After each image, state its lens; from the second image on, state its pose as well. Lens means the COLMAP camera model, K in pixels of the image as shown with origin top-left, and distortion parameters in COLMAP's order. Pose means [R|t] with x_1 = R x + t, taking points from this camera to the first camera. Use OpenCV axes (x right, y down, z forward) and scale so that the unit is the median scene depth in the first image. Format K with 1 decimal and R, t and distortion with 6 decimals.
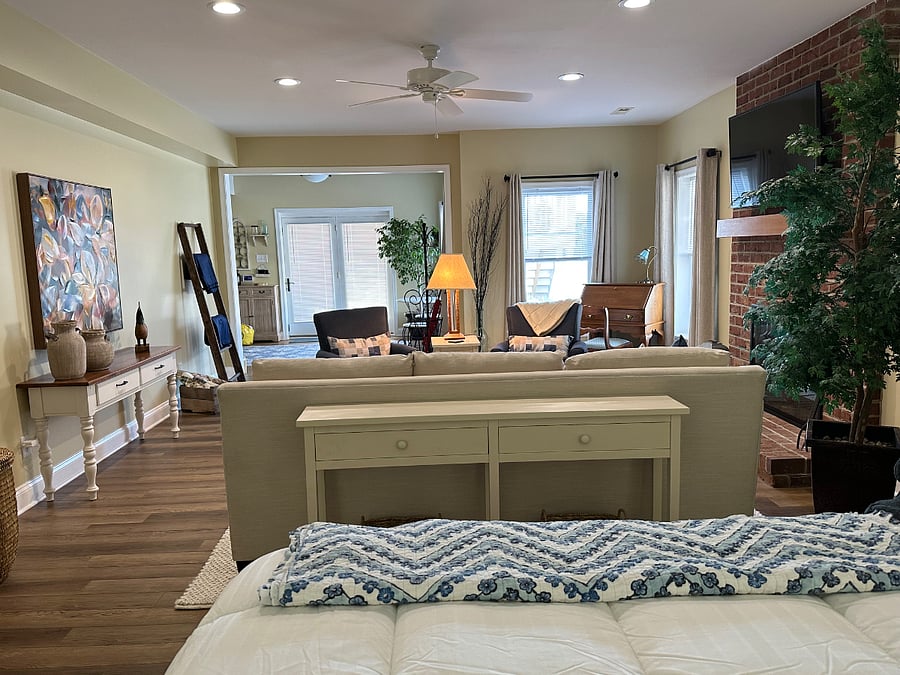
lens RADIAL K [[632.6, 0, 450.0], [0, 632.6, 337.5], [0, 0, 1]] dist [0.032869, -0.064136]
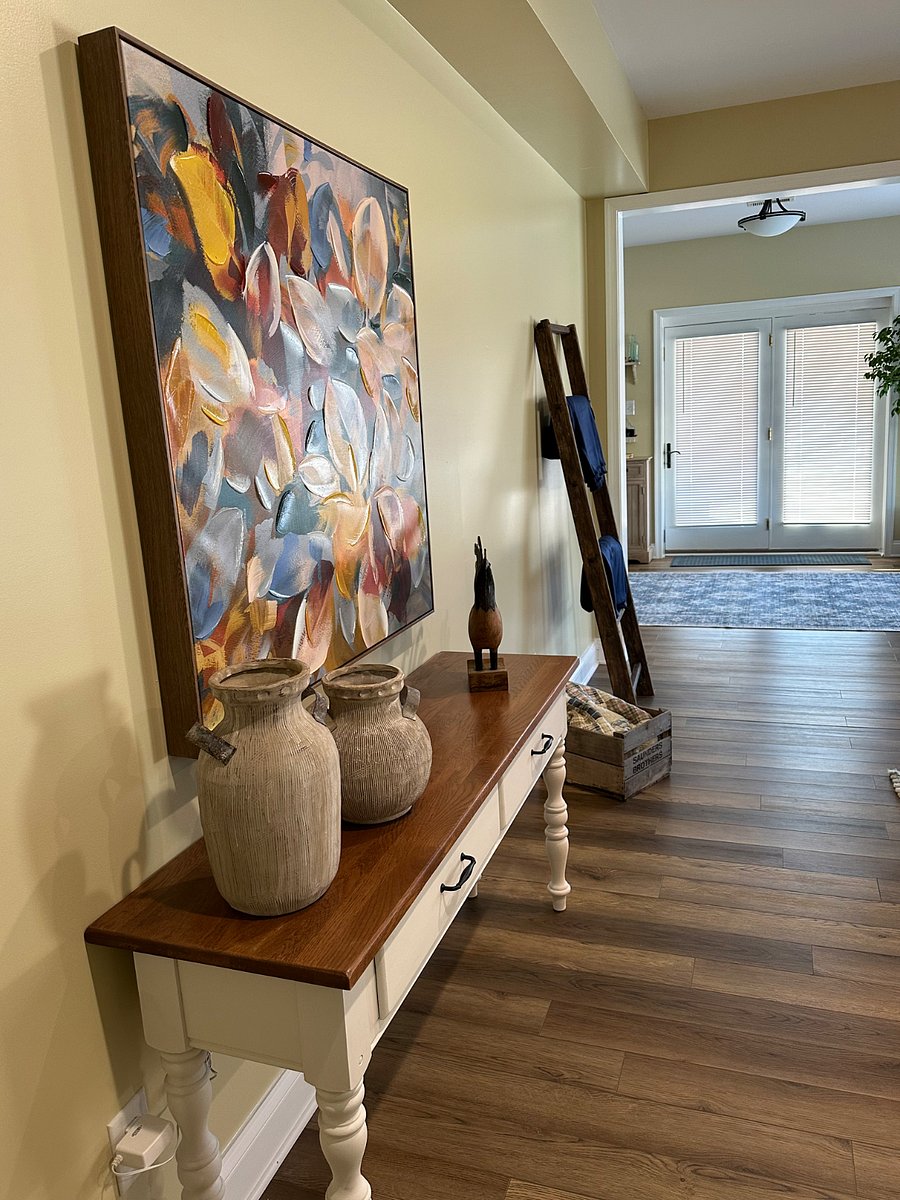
lens RADIAL K [[843.4, 0, 450.0], [0, 843.4, 600.0], [0, 0, 1]] dist [0.032869, -0.064136]
pose [[0.923128, 0.052029, -0.380956, -0.374539], [-0.015205, 0.994967, 0.099041, -0.075338], [0.384192, -0.085635, 0.919273, 0.655032]]
